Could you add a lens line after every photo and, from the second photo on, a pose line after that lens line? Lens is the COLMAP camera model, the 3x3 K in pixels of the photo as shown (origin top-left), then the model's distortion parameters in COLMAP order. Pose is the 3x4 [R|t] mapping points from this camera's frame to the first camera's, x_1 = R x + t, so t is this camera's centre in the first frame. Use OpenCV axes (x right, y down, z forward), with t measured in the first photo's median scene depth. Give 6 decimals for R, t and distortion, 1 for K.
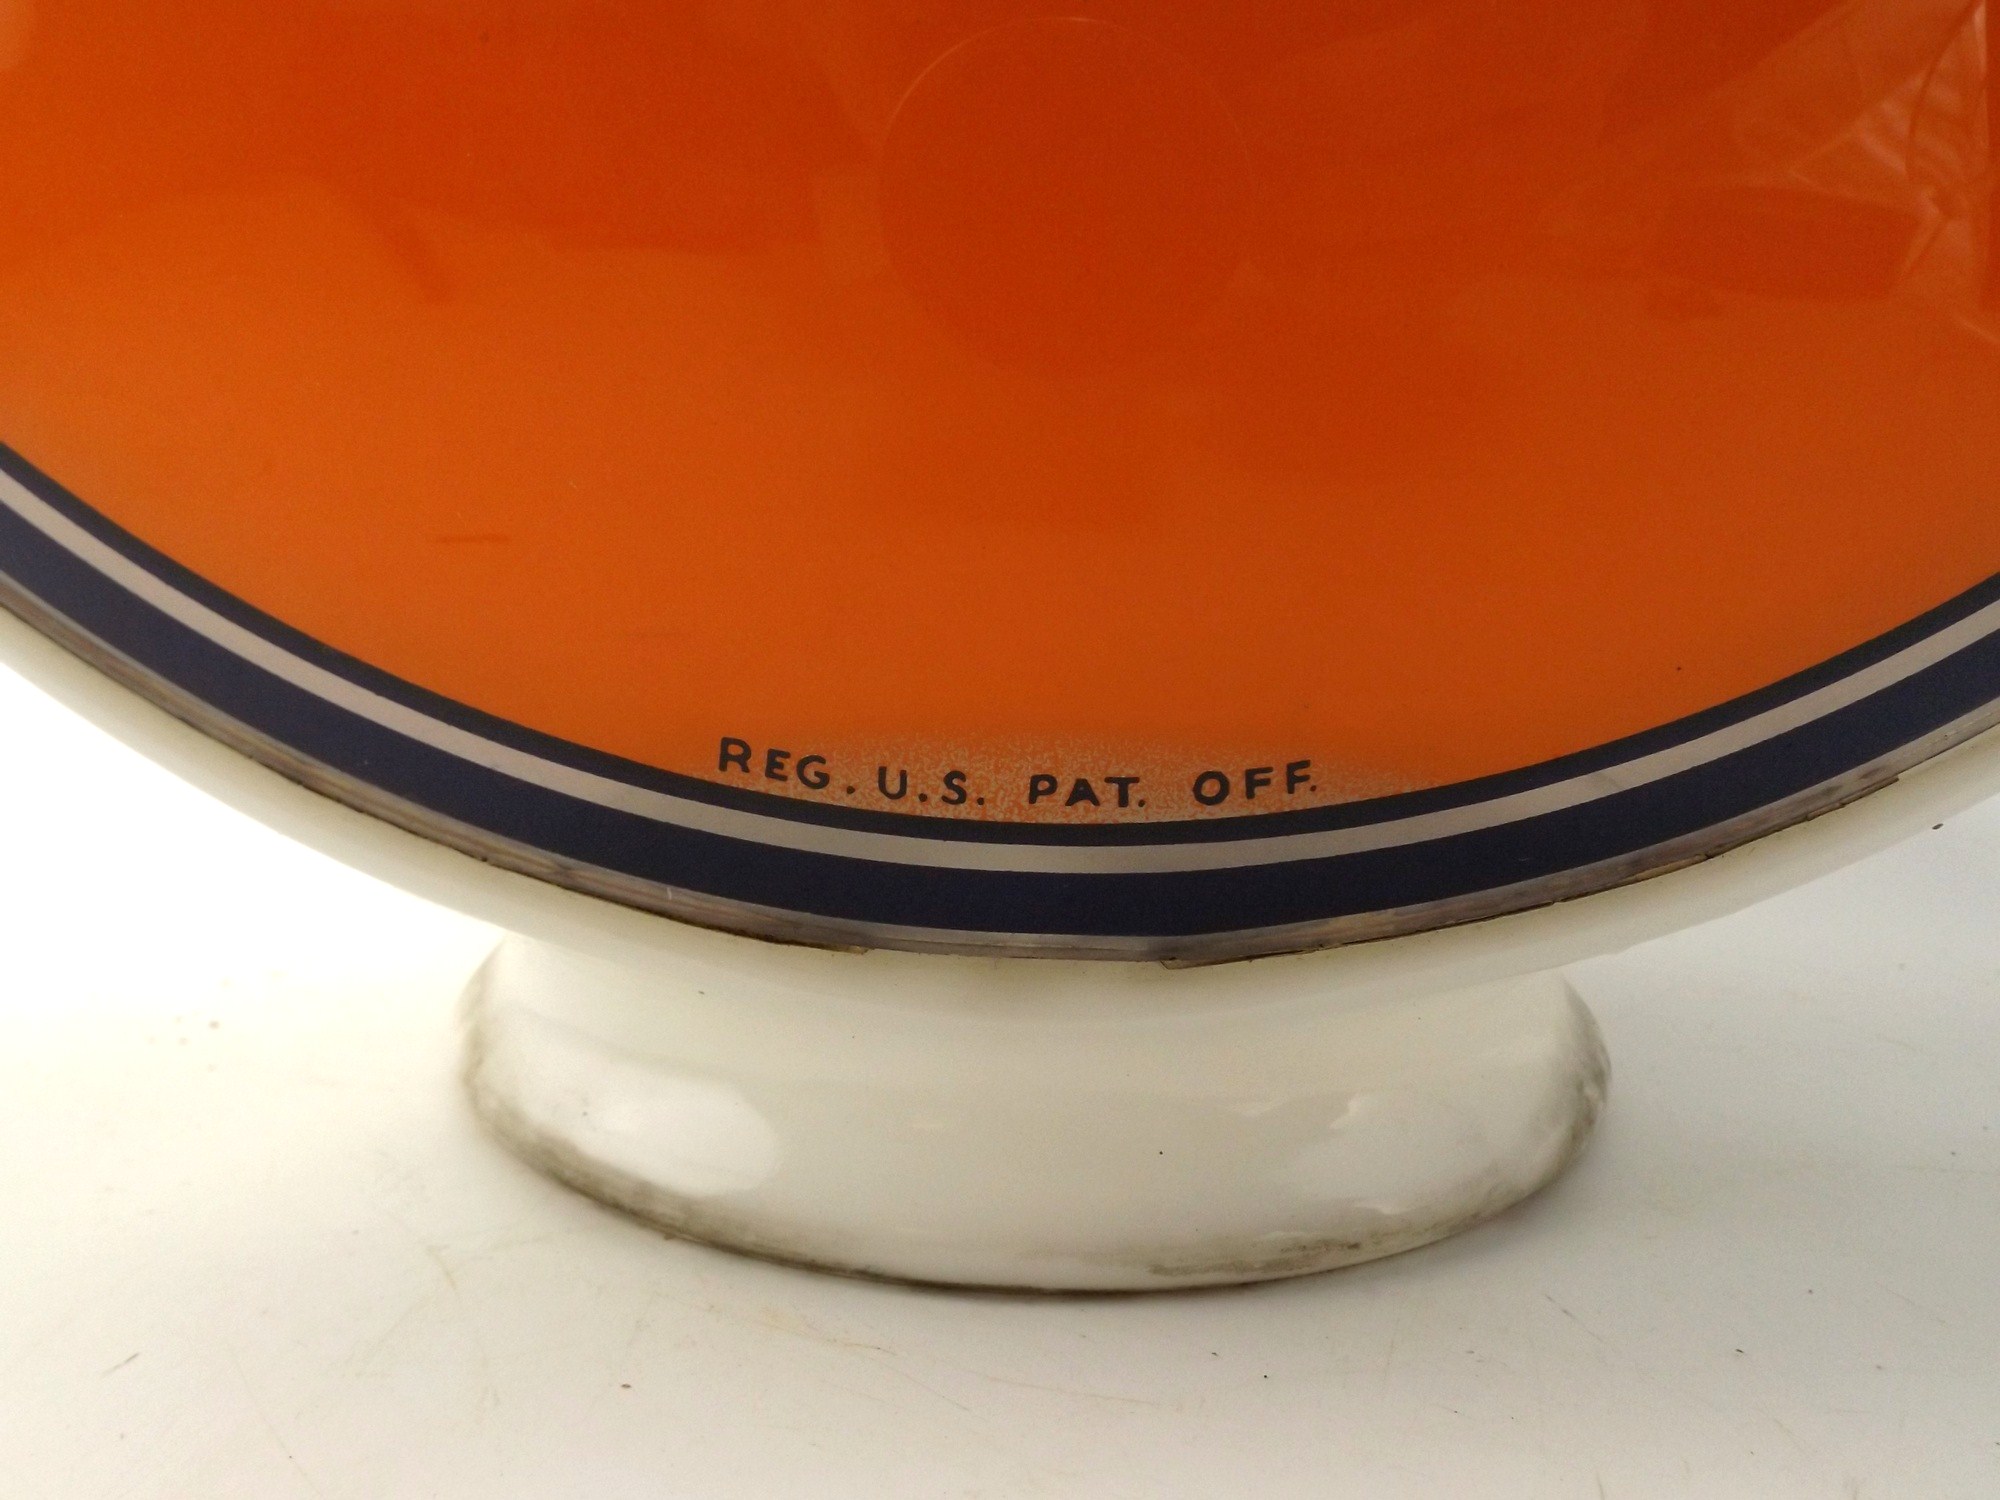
lens RADIAL K [[1363.8, 0, 1012.4], [0, 1363.8, 756.8], [0, 0, 1]] dist [0.023561, 0.001492]
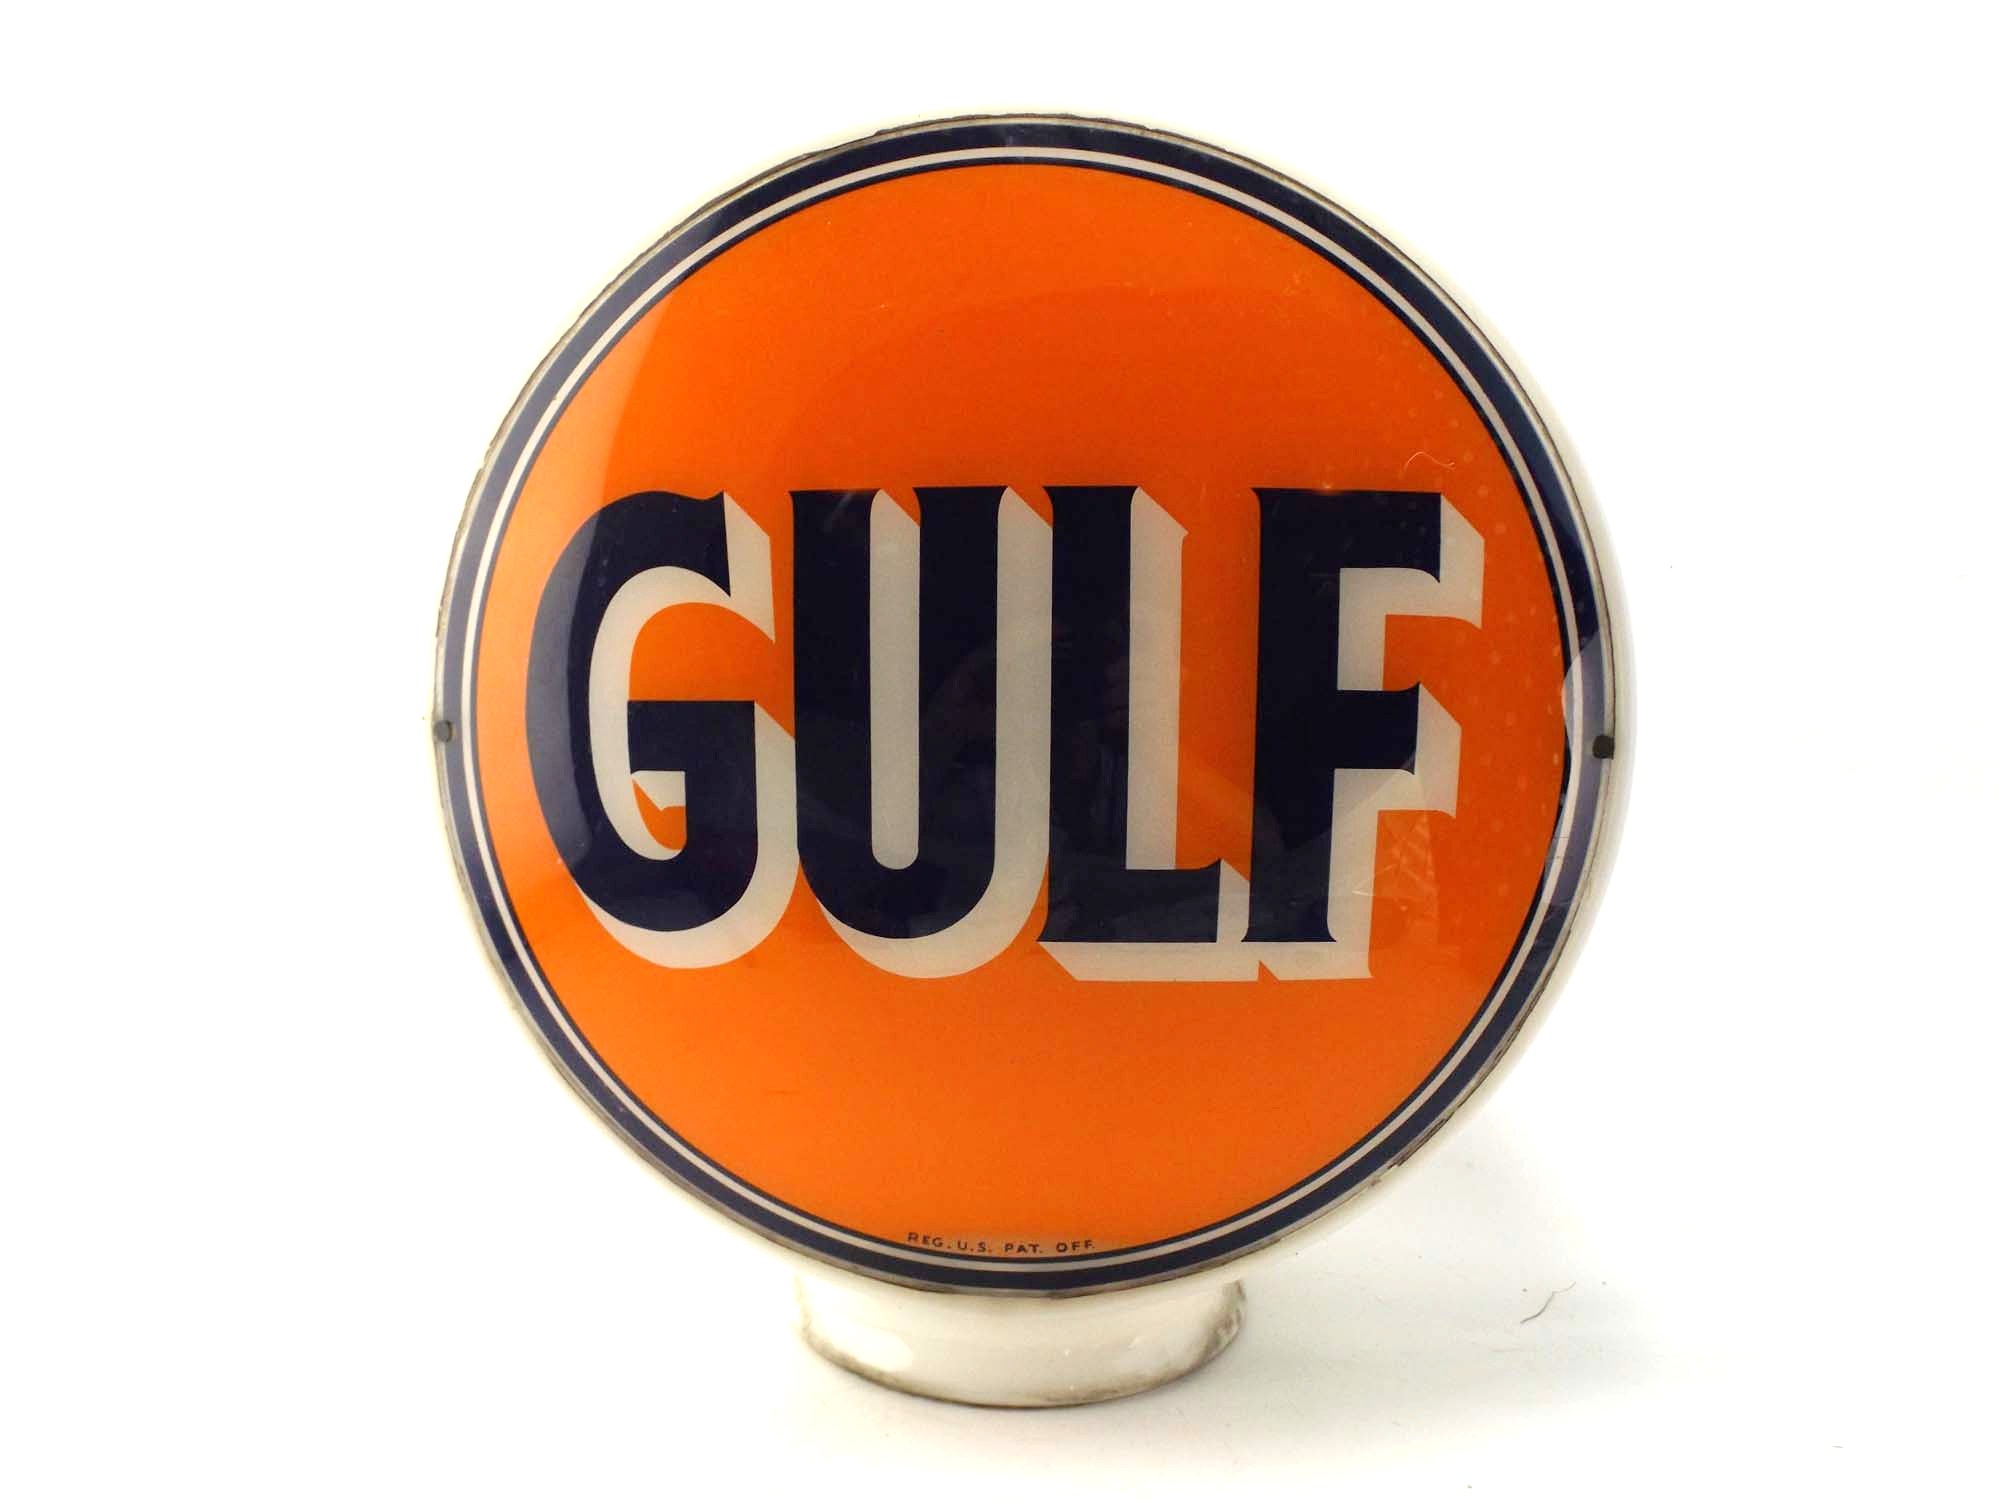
lens RADIAL K [[1586.5, 0, 985.0], [0, 1586.5, 761.3], [0, 0, 1]] dist [0.027705, 0.002733]
pose [[0.999454, -0.014868, -0.029512, 0.089764], [0.014029, 0.999497, -0.028450, -0.982030], [0.029921, 0.028021, 0.999159, -2.684669]]
